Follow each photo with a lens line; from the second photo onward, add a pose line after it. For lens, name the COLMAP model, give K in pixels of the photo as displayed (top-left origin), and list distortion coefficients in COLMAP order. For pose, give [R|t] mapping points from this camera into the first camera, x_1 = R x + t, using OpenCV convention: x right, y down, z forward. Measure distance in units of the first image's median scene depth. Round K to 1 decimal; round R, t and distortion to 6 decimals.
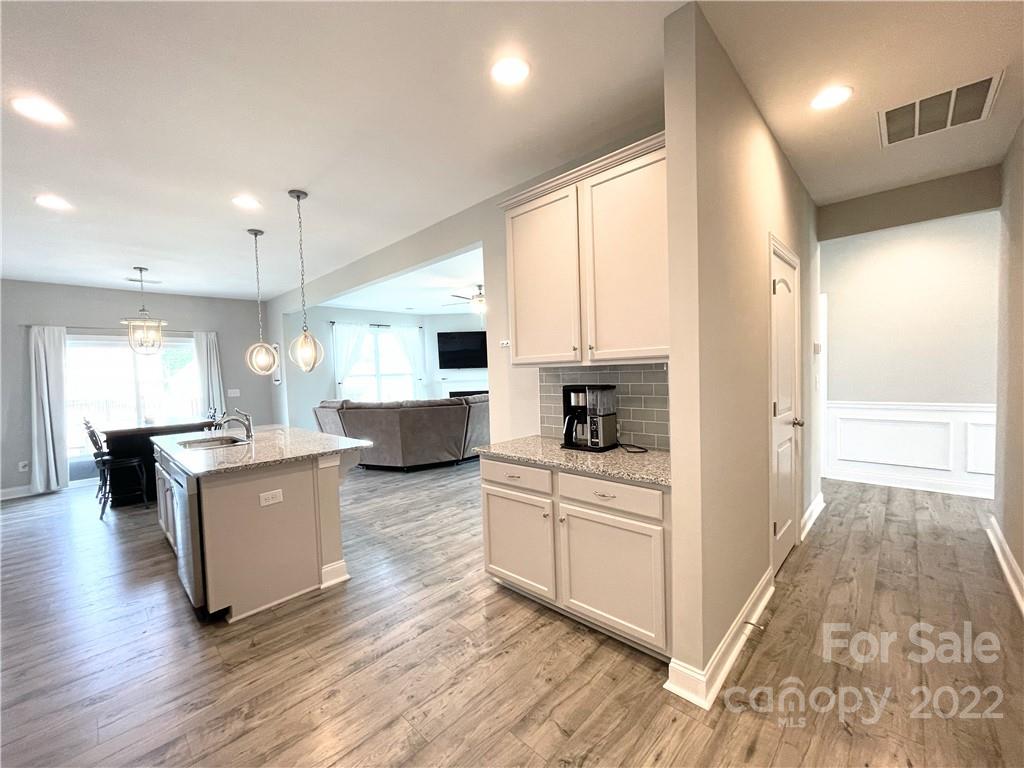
lens RADIAL K [[414.4, 0, 509.9], [0, 414.4, 386.3], [0, 0, 1]] dist [-0.000612, -0.000155]
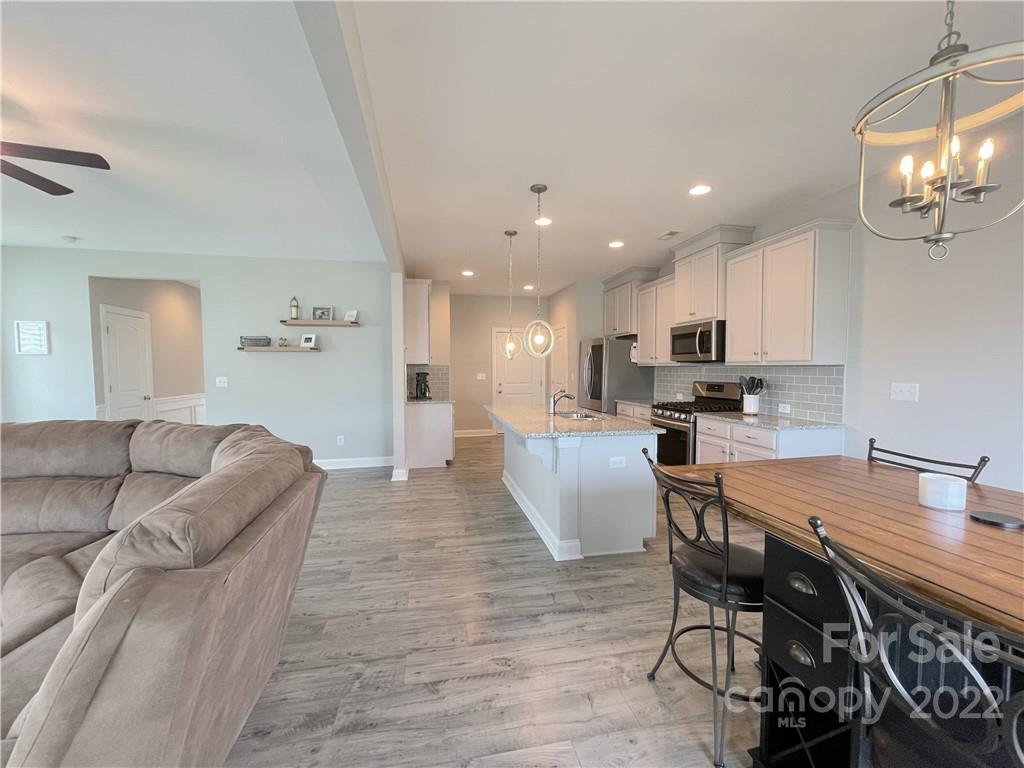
lens RADIAL K [[414.4, 0, 509.9], [0, 414.4, 386.3], [0, 0, 1]] dist [-0.000612, -0.000155]
pose [[-0.823521, 0.012507, 0.567147, -0.758031], [0.052959, 0.997086, 0.054909, -0.013728], [-0.564808, 0.075254, -0.821784, 1.281221]]
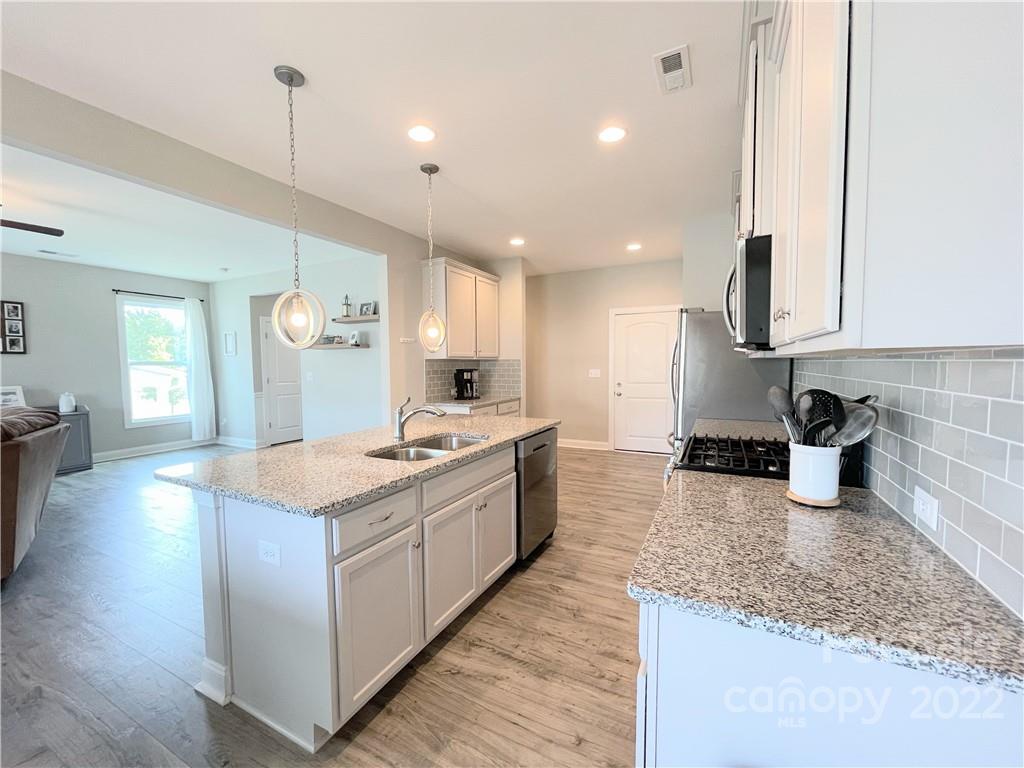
lens RADIAL K [[414.4, 0, 509.9], [0, 414.4, 386.3], [0, 0, 1]] dist [-0.000612, -0.000155]
pose [[-0.289310, -0.014877, 0.957120, -0.877100], [0.055466, 0.997939, 0.032278, 0.013796], [-0.955627, 0.062426, -0.287889, 0.660210]]
